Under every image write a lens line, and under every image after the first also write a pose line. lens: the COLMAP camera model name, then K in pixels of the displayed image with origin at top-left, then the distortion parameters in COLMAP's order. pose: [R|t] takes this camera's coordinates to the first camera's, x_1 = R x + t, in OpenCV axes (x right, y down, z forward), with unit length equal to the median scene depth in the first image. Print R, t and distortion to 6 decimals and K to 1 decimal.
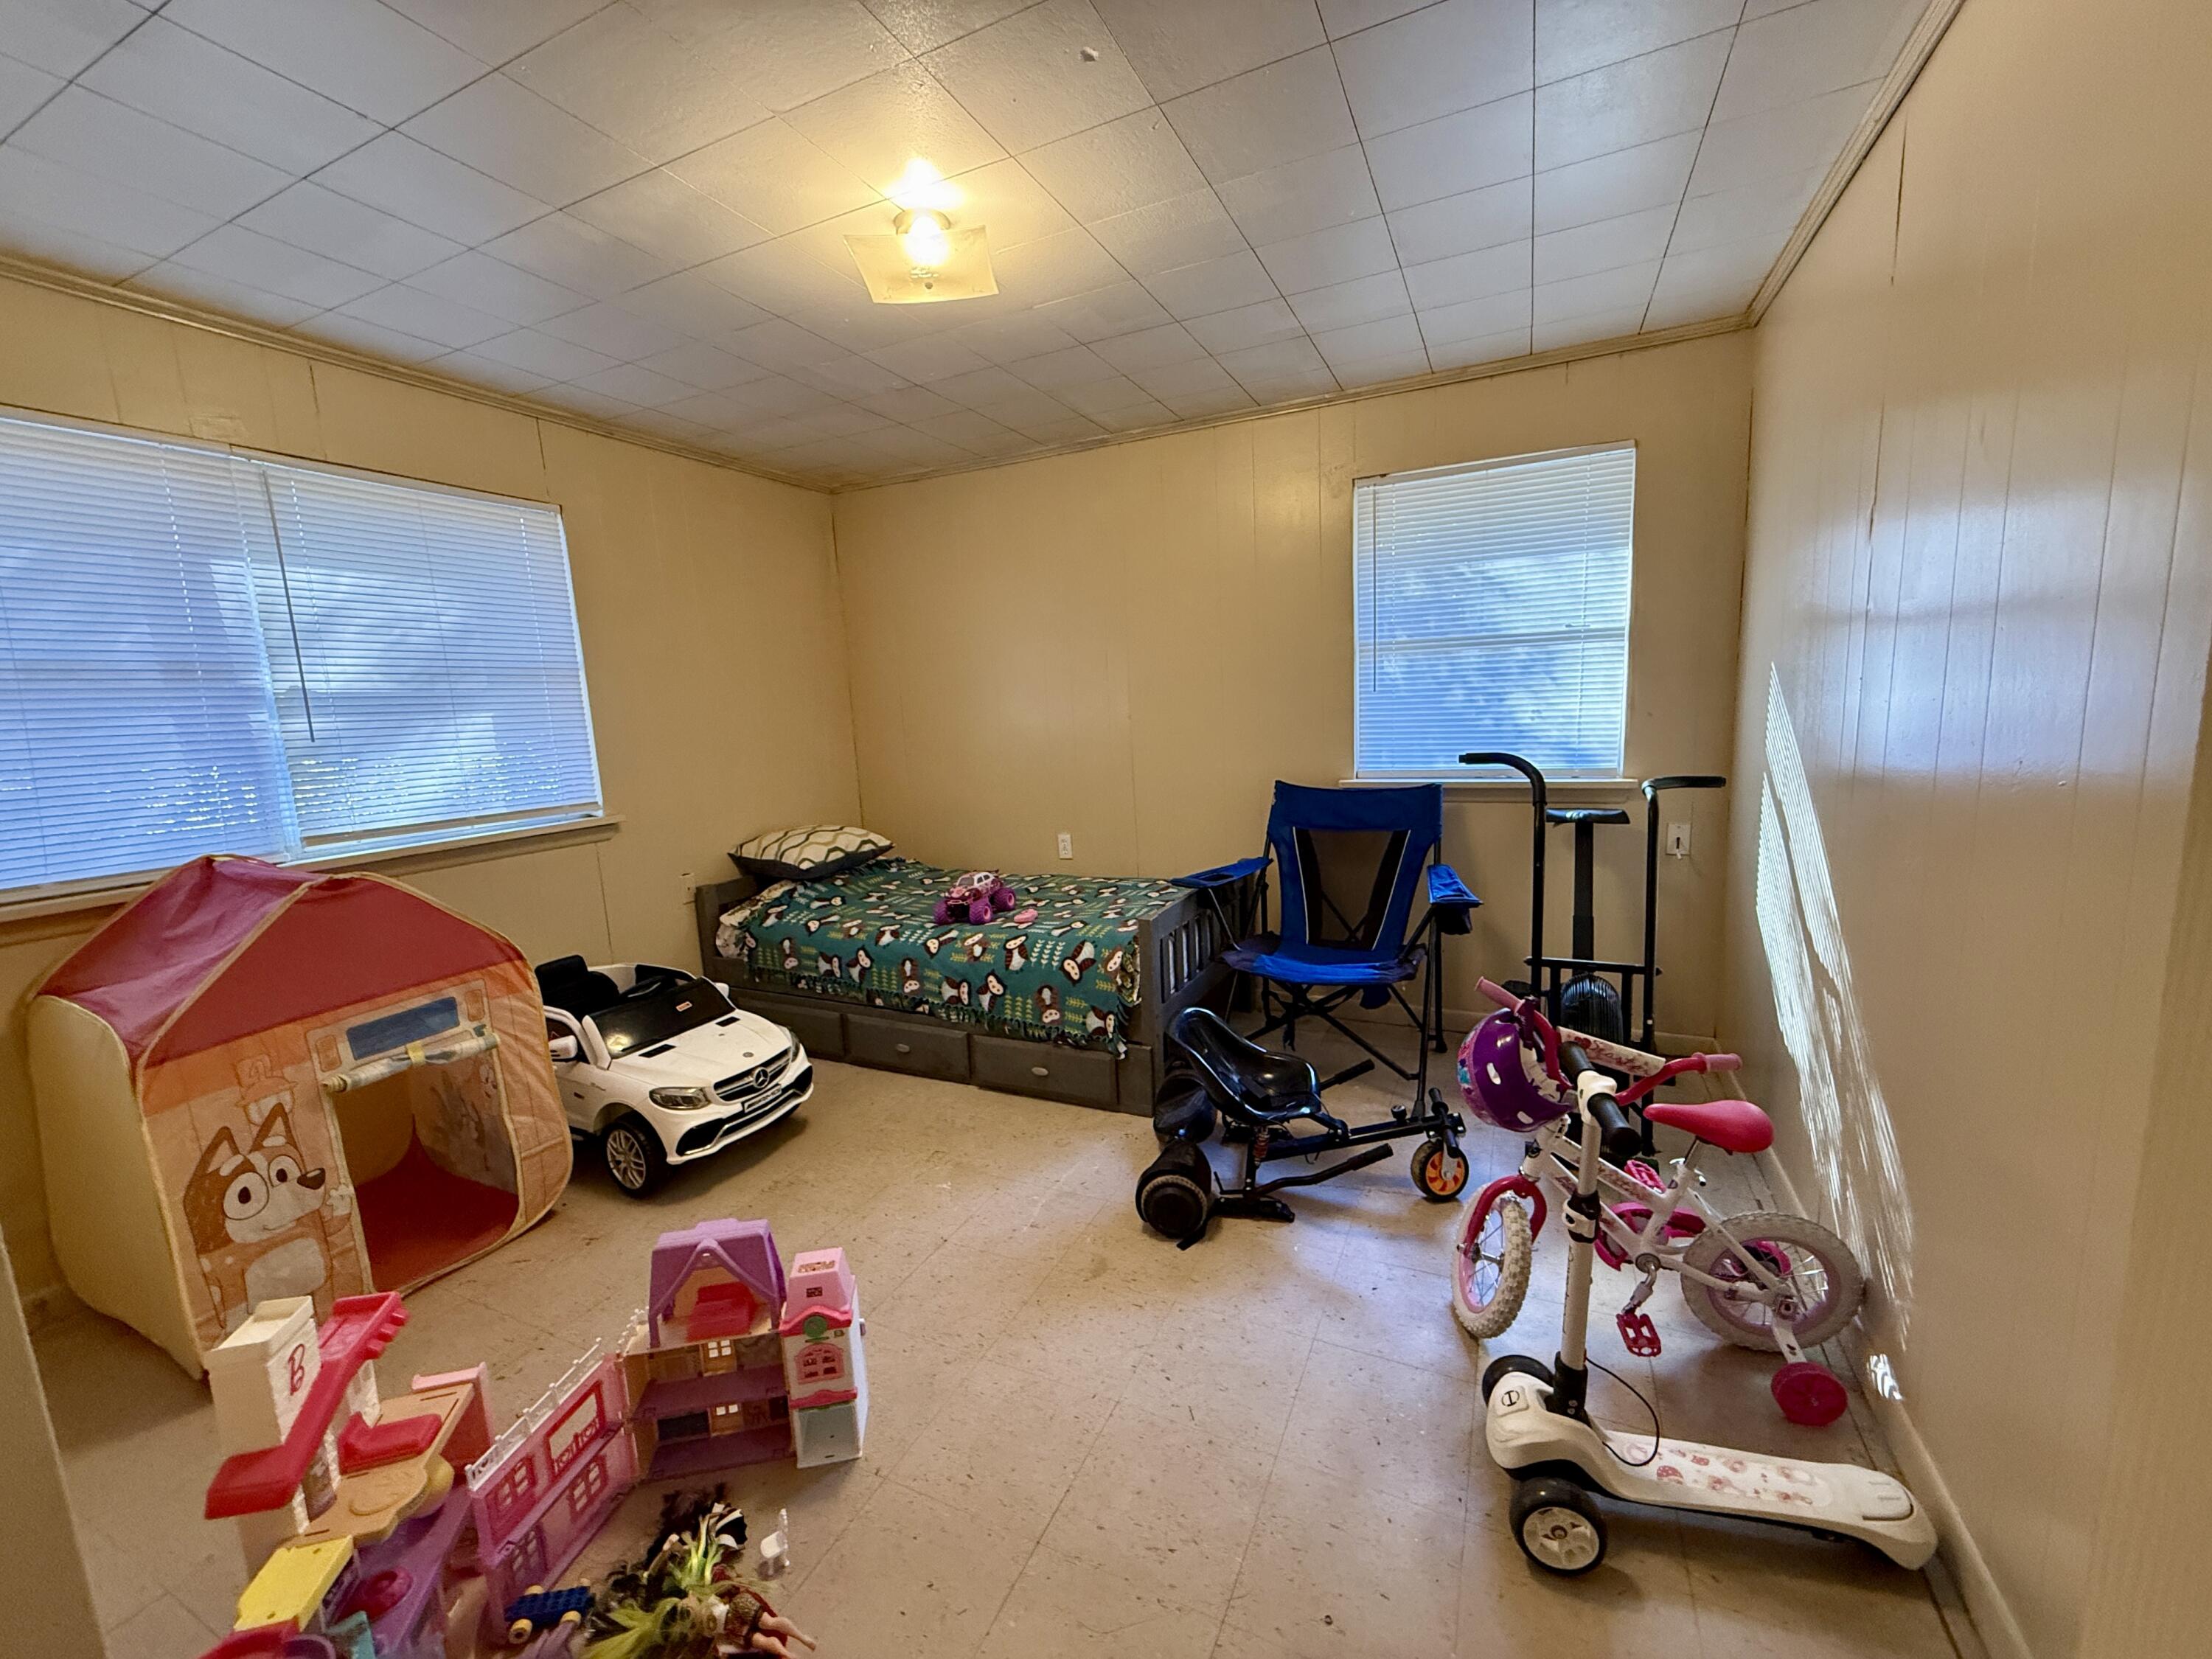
lens RADIAL K [[883.8, 0, 1106.0], [0, 883.8, 829.5], [0, 0, 1]] dist [-0.017927, -0.000111]
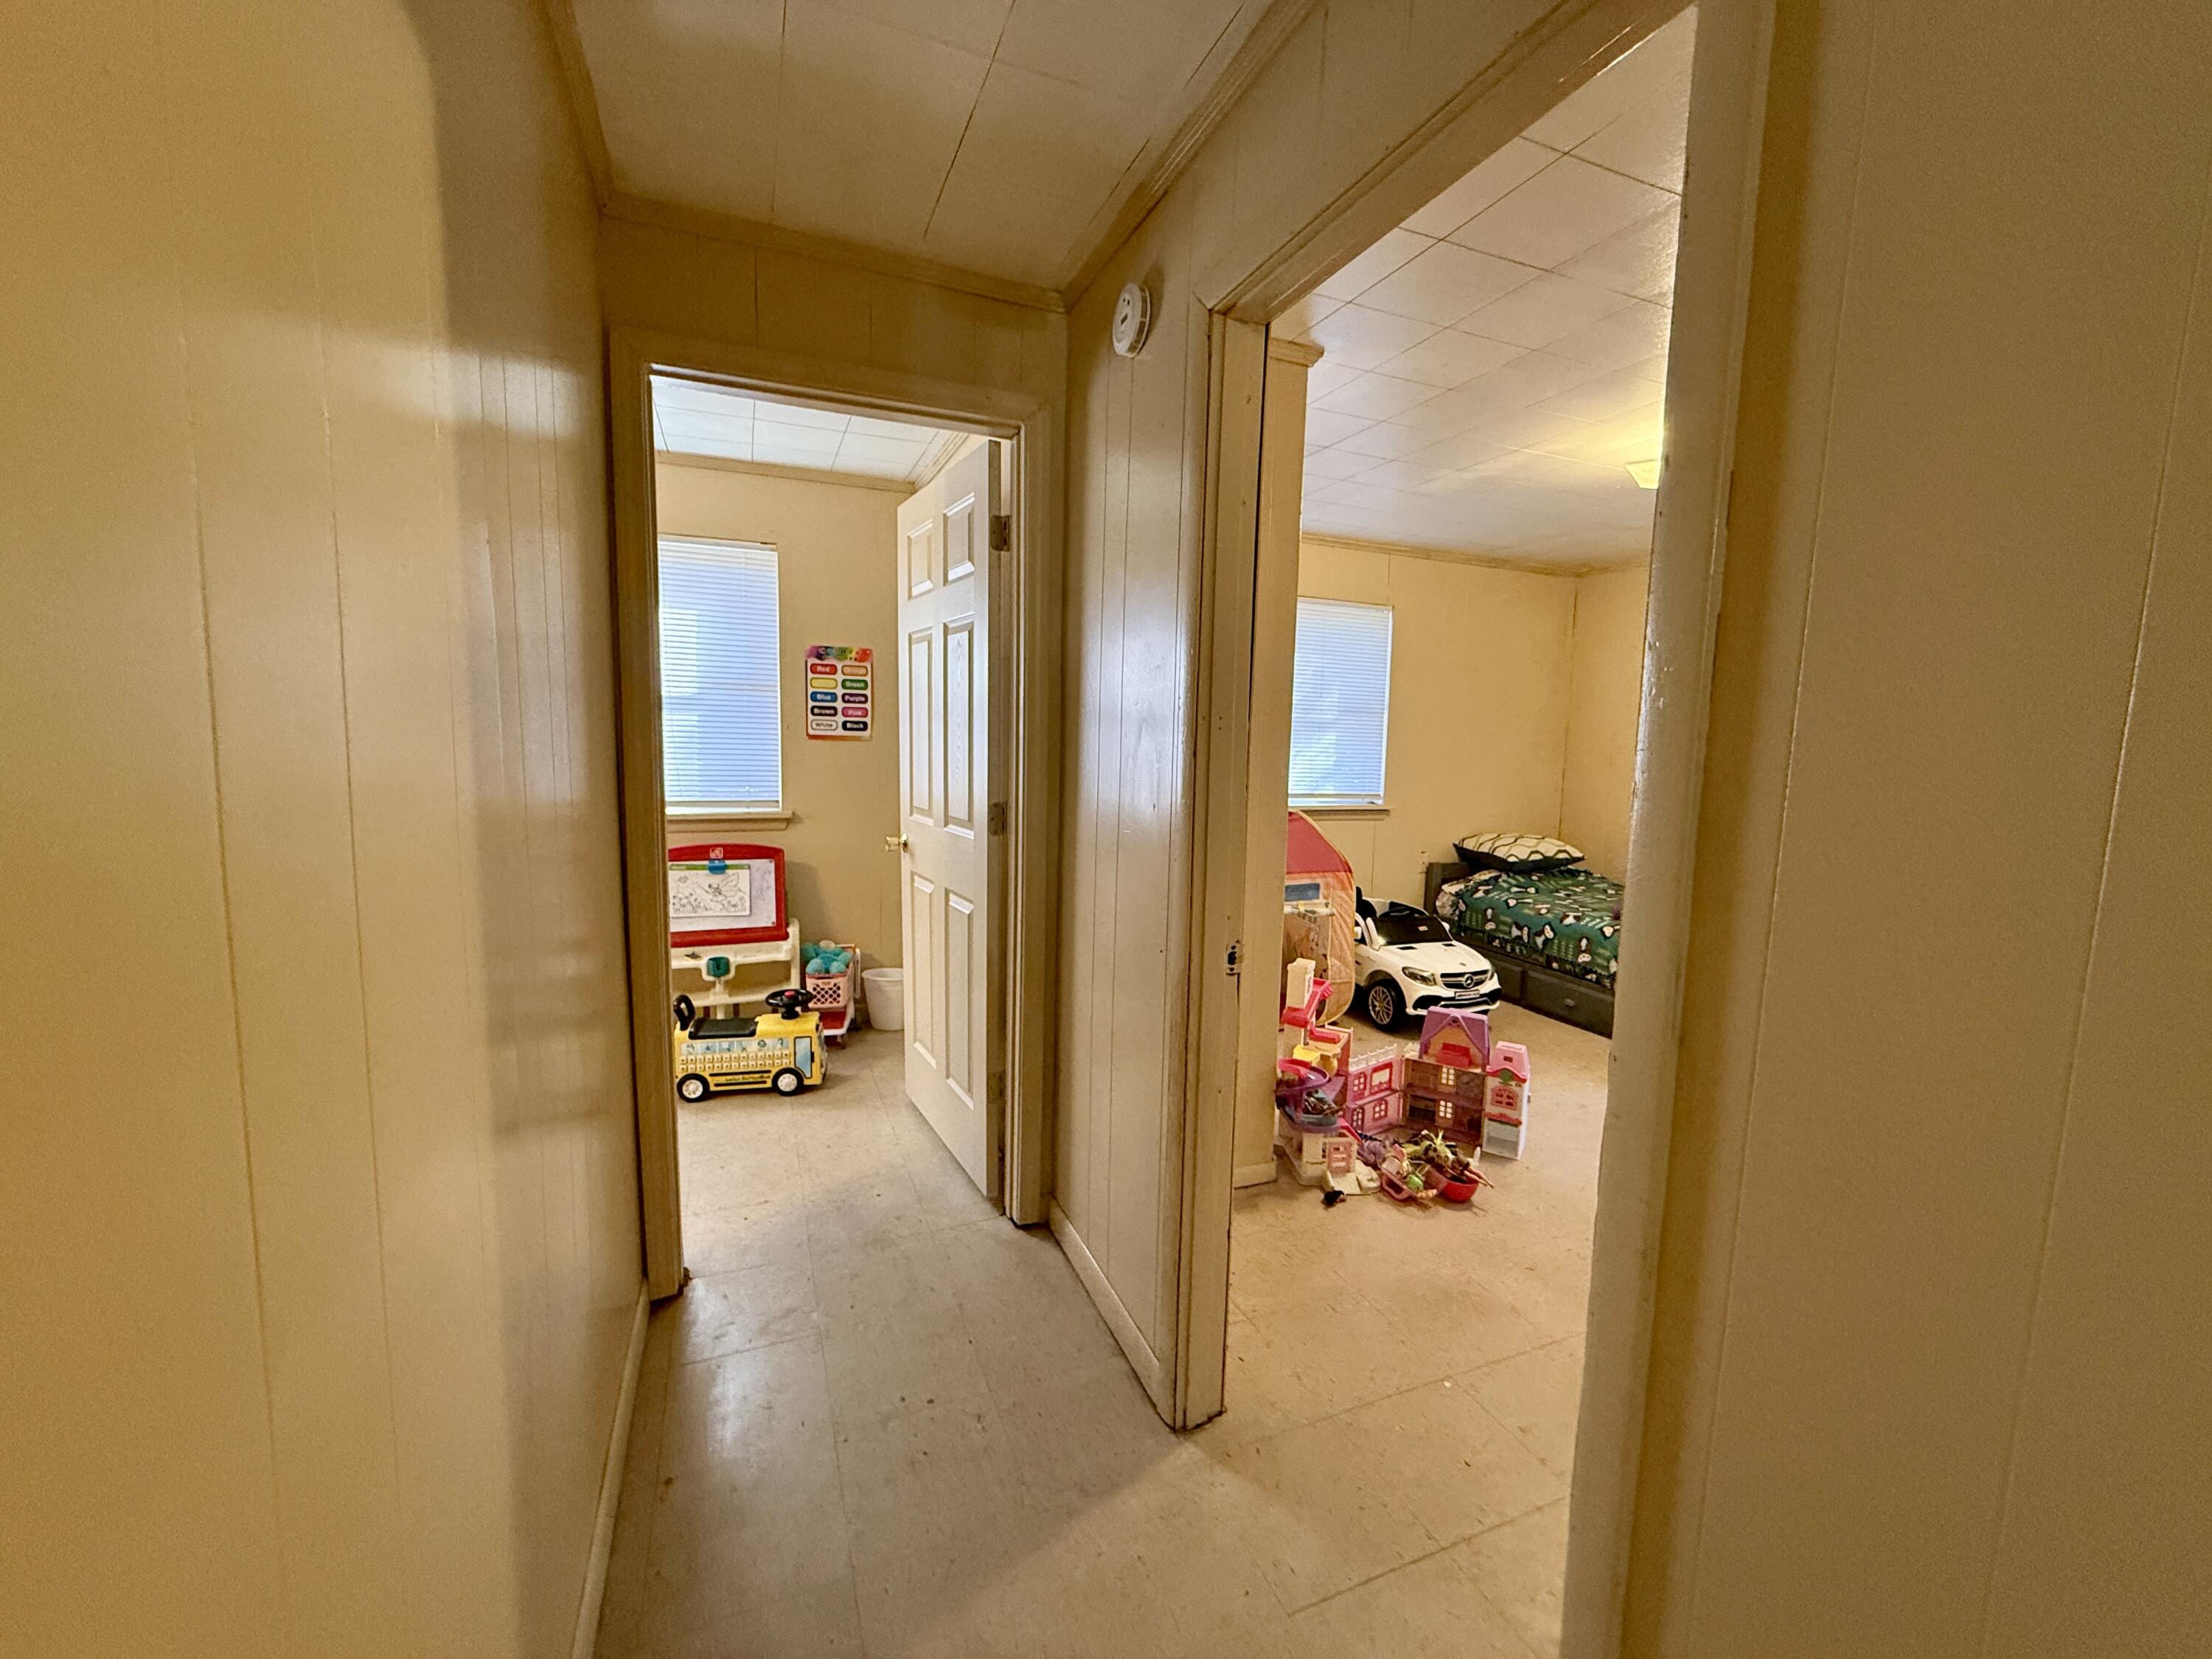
lens RADIAL K [[882.7, 0, 1099.6], [0, 882.7, 829.3], [0, 0, 1]] dist [-0.000702, -0.000093]
pose [[0.733660, 0.136104, -0.665747, 0.102772], [-0.158080, 0.987041, 0.027584, 0.066371], [0.660874, 0.085004, 0.745668, -0.492648]]
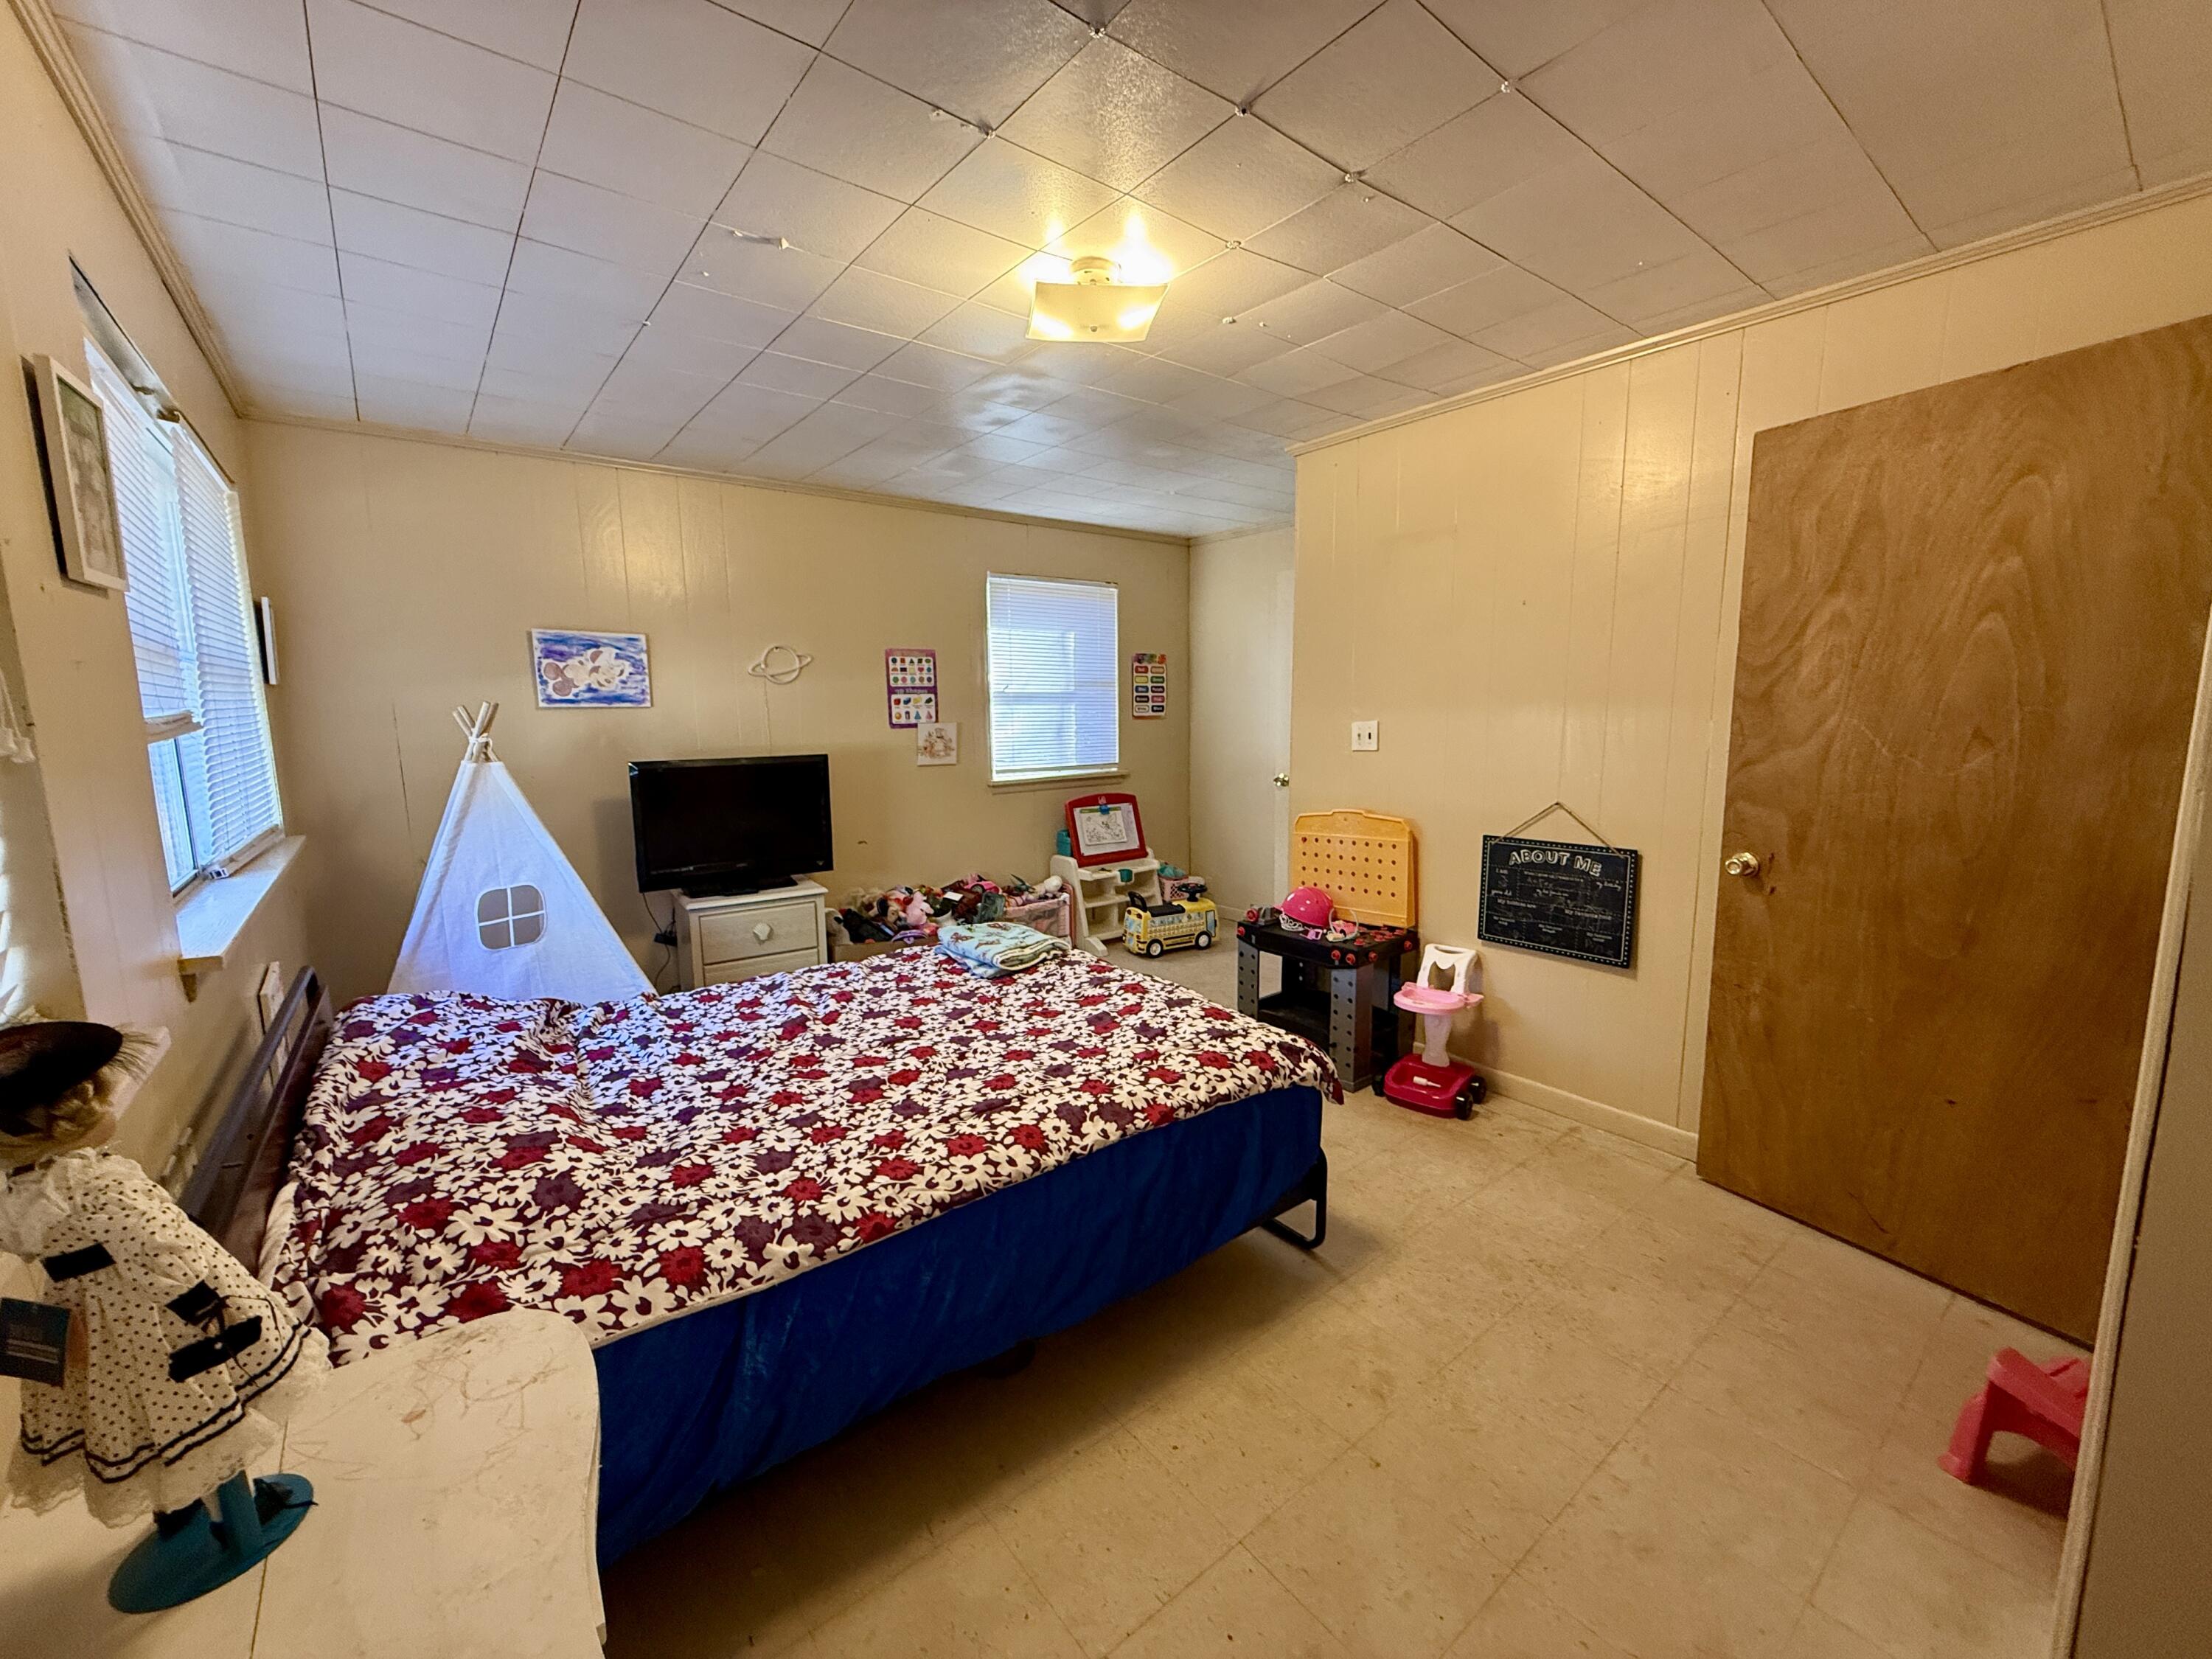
lens RADIAL K [[882.7, 0, 1099.6], [0, 882.7, 829.3], [0, 0, 1]] dist [-0.000702, -0.000093]
pose [[0.895300, 0.097419, -0.434681, -0.254071], [-0.098014, 0.994961, 0.021109, 0.208103], [0.434547, 0.023706, 0.900337, -1.339726]]
